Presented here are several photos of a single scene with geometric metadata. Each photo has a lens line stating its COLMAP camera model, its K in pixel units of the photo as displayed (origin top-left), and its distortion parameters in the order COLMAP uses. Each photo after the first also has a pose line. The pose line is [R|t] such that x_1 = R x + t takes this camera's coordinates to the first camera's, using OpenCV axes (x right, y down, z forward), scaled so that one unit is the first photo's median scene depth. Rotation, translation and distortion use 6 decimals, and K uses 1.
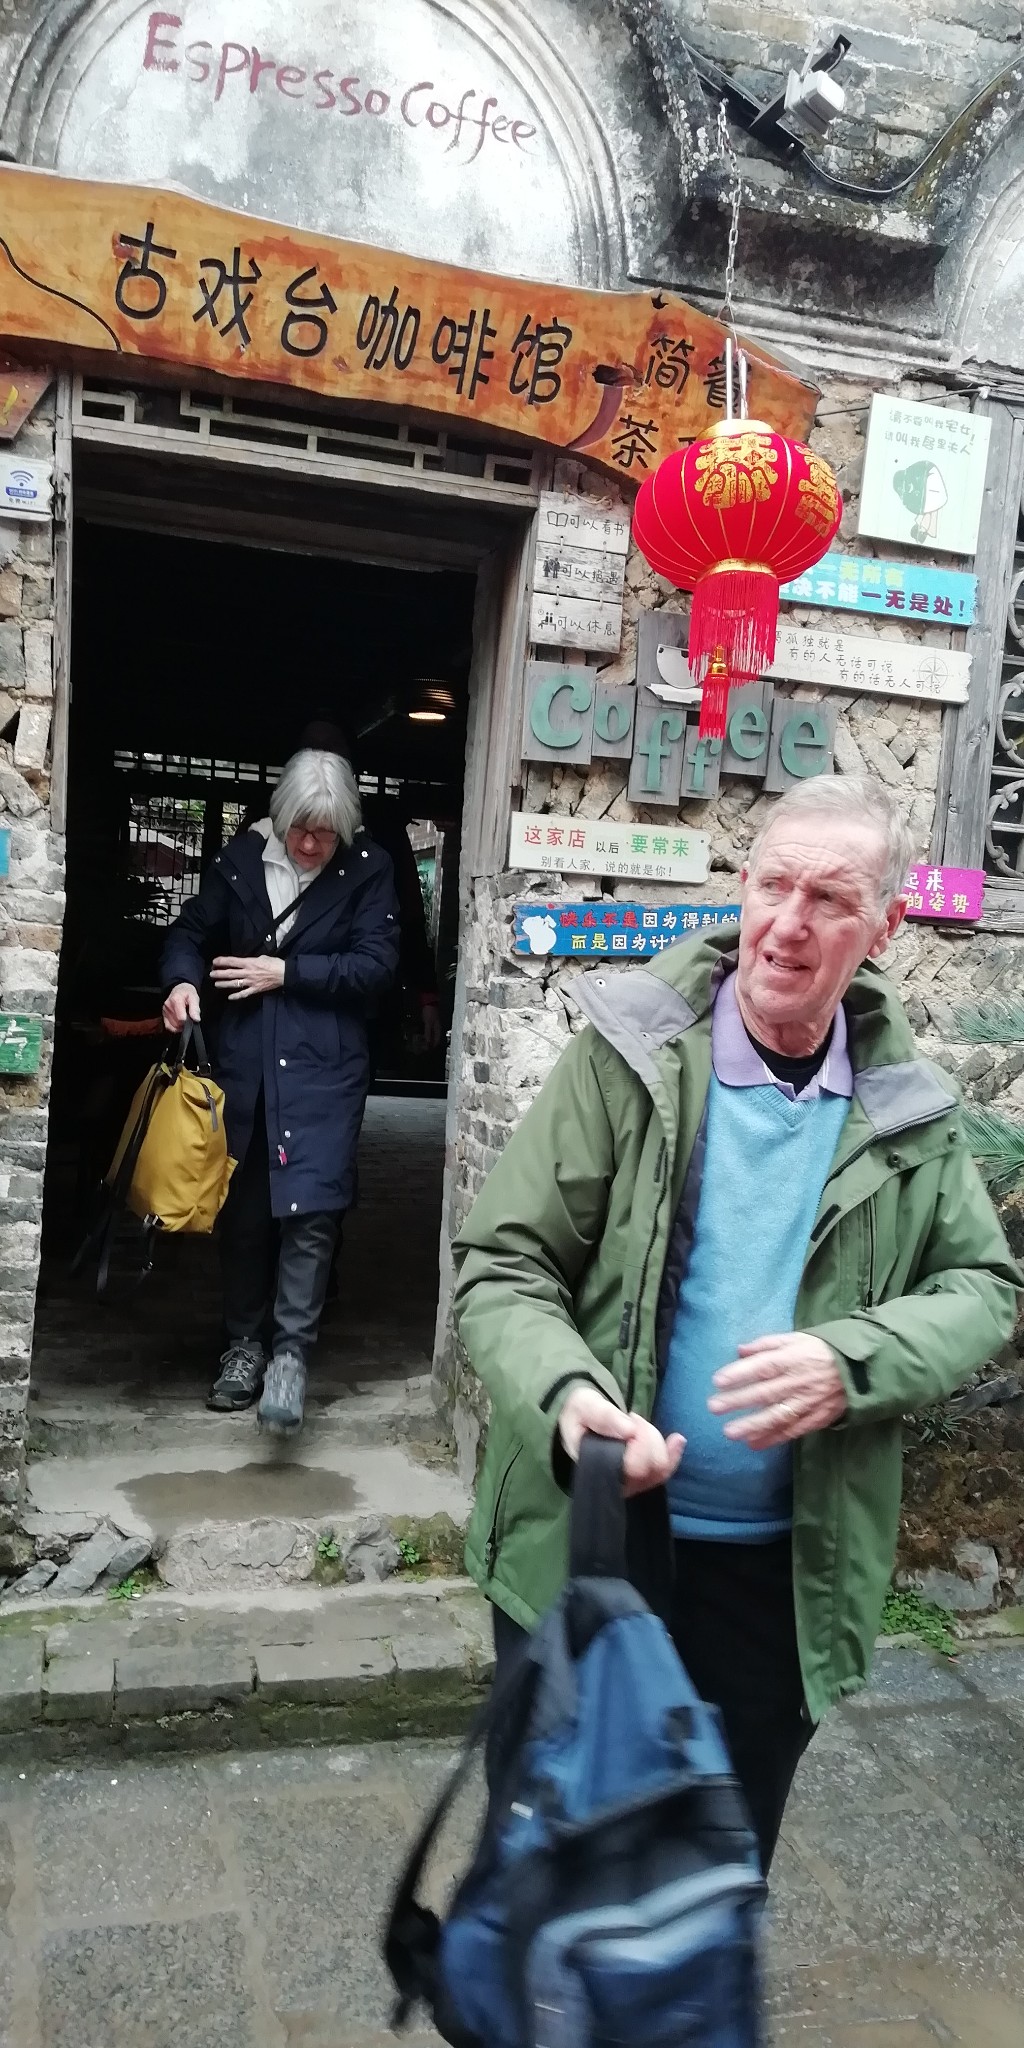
lens RADIAL K [[1599.4, 0, 506.5], [0, 1599.4, 1019.8], [0, 0, 1]] dist [0.003835, -0.001615]
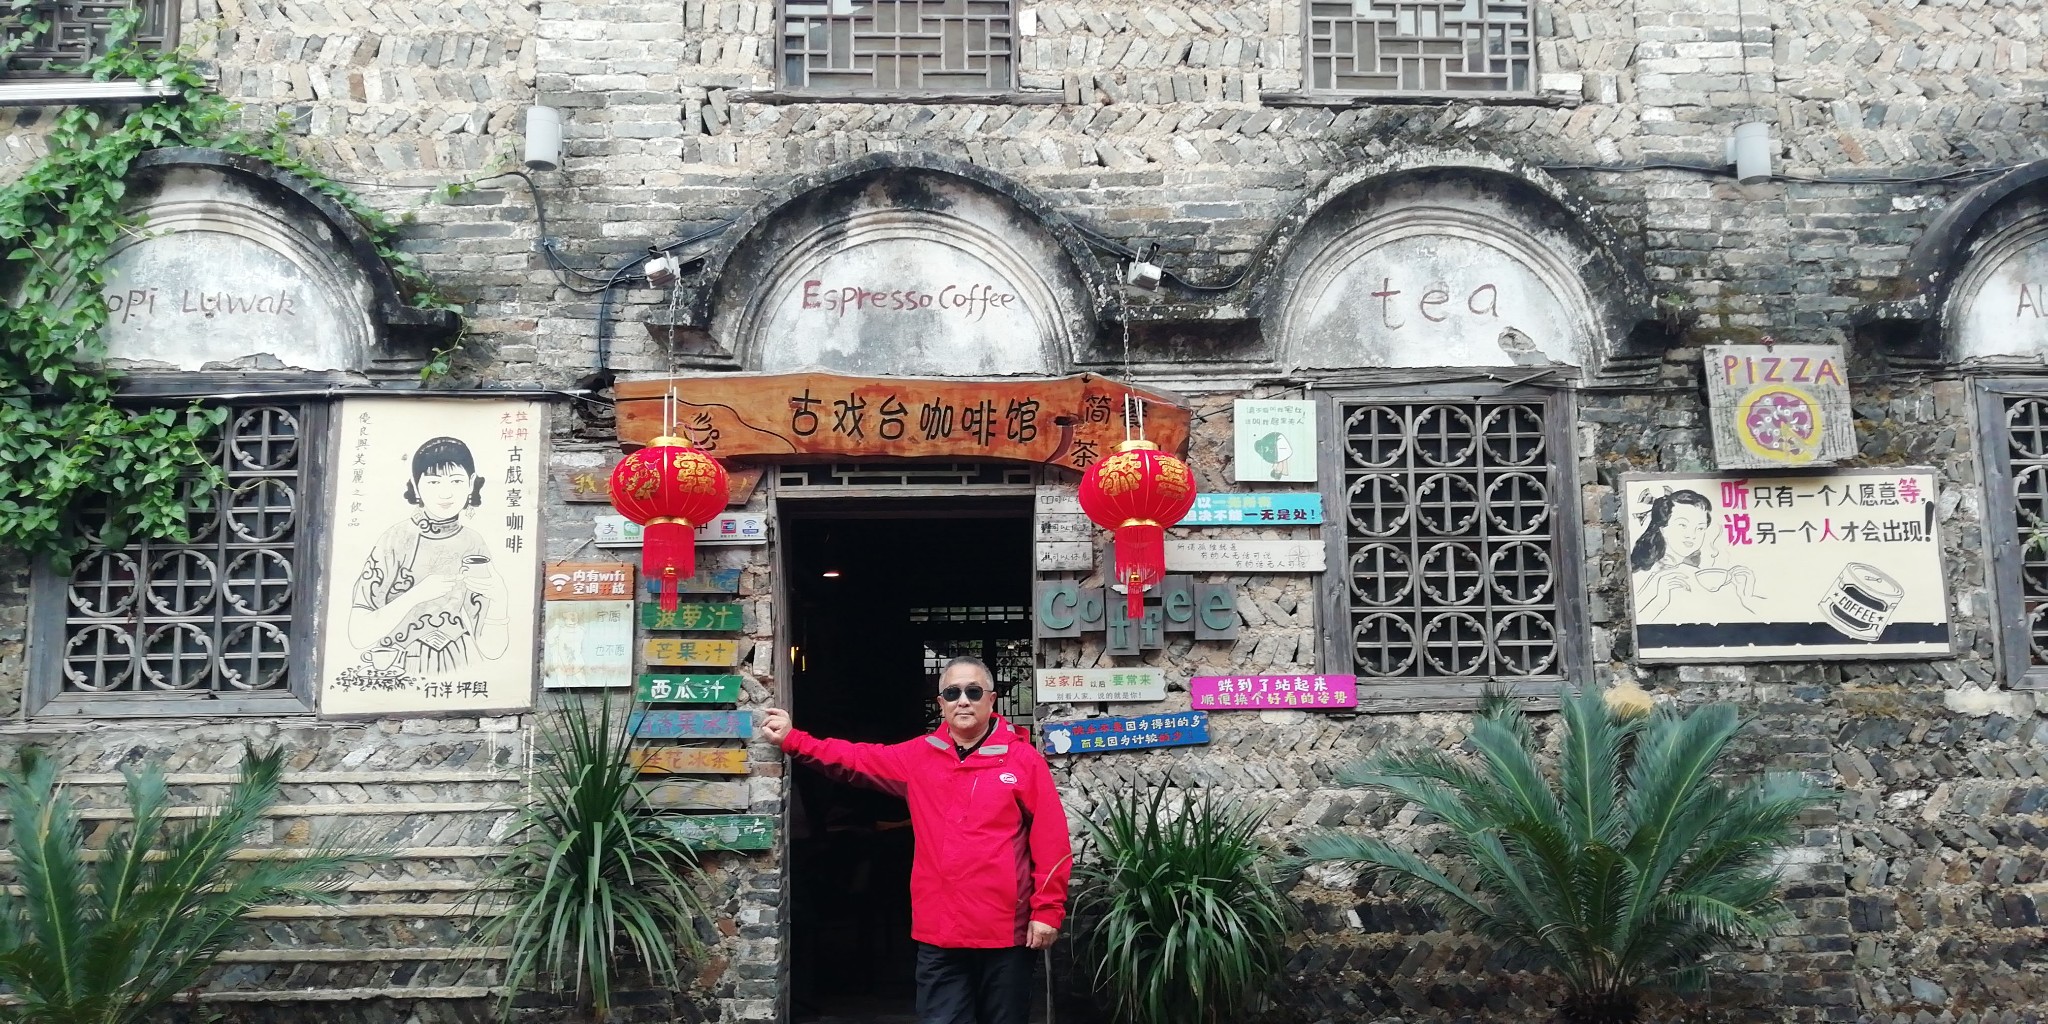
lens RADIAL K [[1745.3, 0, 1066.3], [0, 1745.3, 439.2], [0, 0, 1]] dist [0.119441, -0.004034]
pose [[0.972242, -0.122265, -0.199489, 0.435388], [0.074510, 0.970008, -0.231371, 0.065522], [0.221795, 0.210084, 0.952193, -0.818240]]
